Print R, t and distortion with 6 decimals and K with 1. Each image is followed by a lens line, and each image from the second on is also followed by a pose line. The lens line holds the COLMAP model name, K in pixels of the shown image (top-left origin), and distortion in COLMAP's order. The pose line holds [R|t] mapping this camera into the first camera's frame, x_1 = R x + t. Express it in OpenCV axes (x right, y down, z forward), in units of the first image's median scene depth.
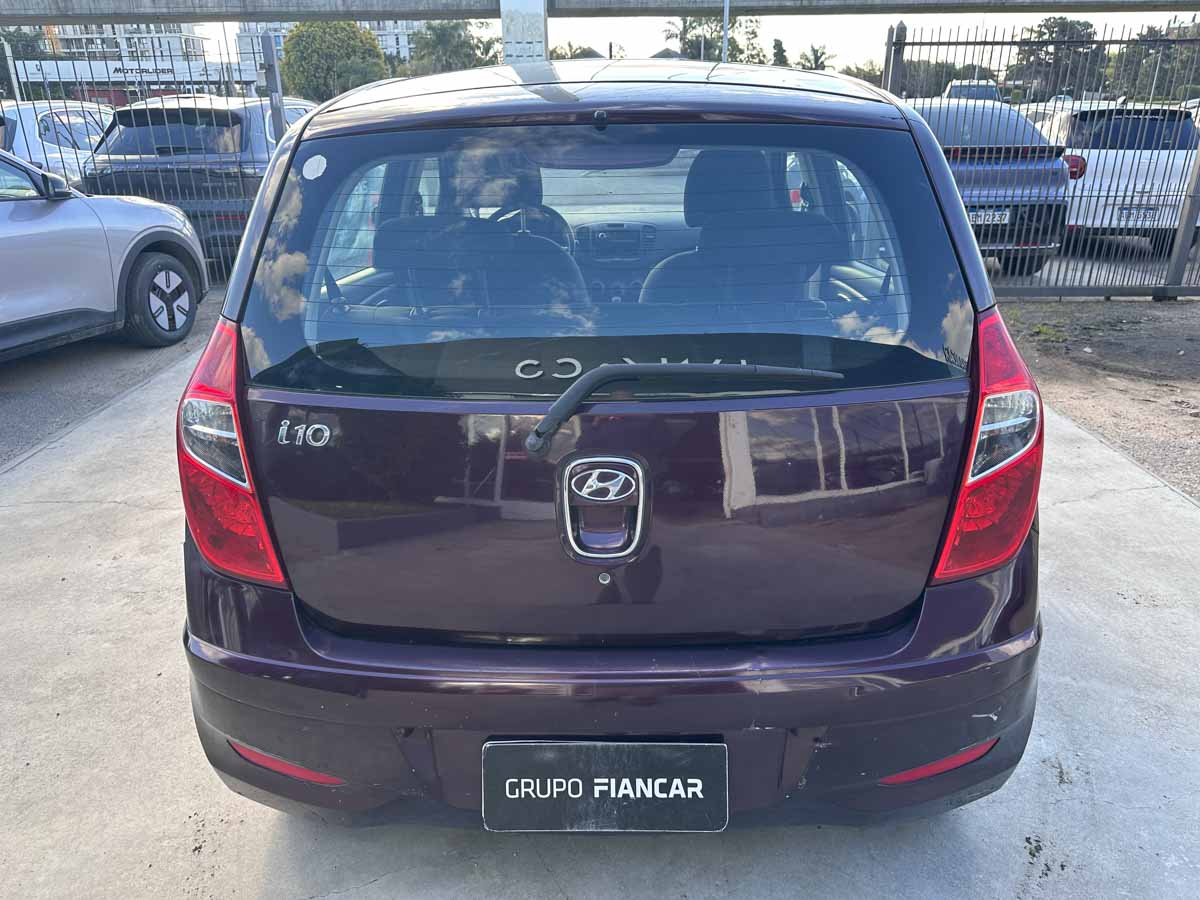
lens RADIAL K [[837.1, 0, 600.0], [0, 837.1, 450.0], [0, 0, 1]] dist [0.102811, -0.150399]
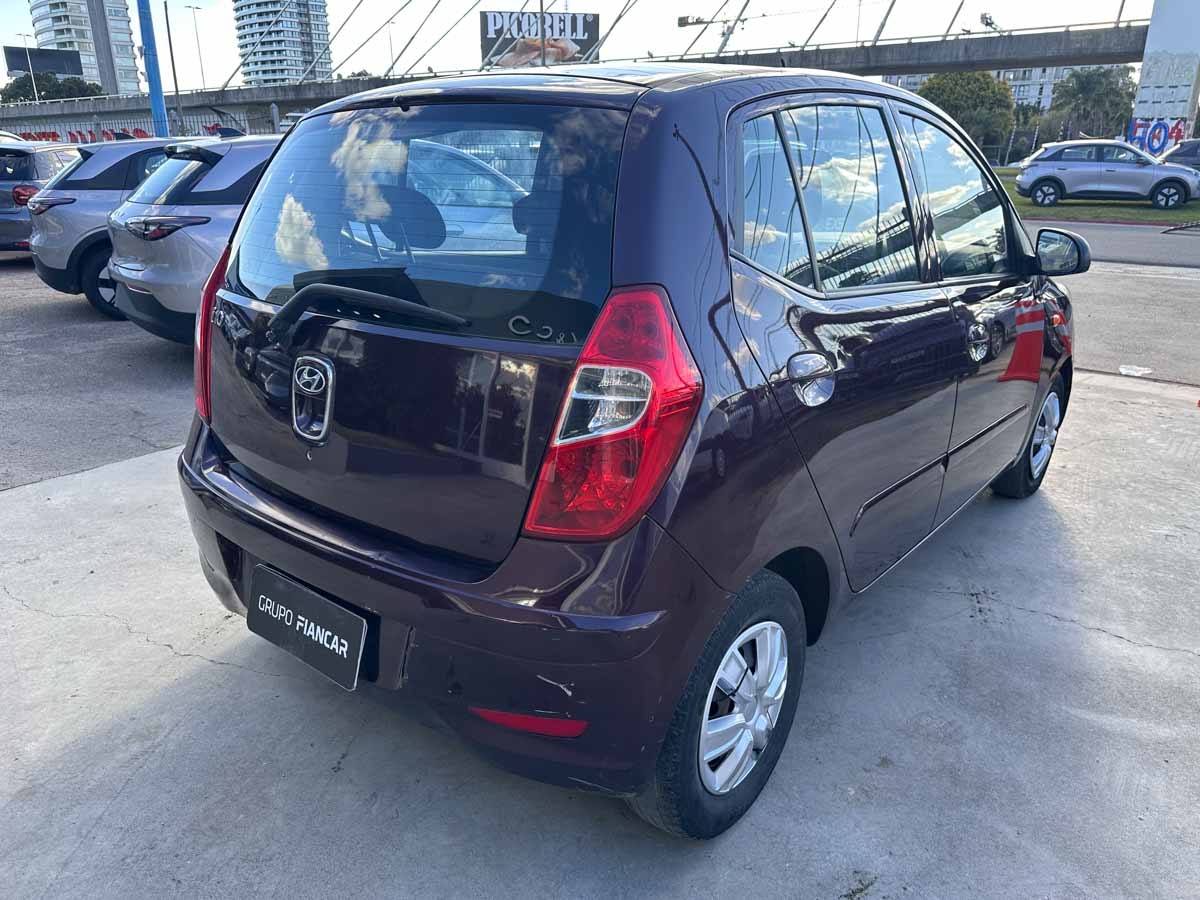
lens RADIAL K [[837.6, 0, 600.0], [0, 837.6, 450.0], [0, 0, 1]] dist [0.098174, -0.120693]
pose [[0.787613, 0.211792, -0.578627, 0.832020], [-0.242592, 0.969812, 0.024766, 0.005223], [0.566405, 0.120864, 0.815216, 0.151045]]
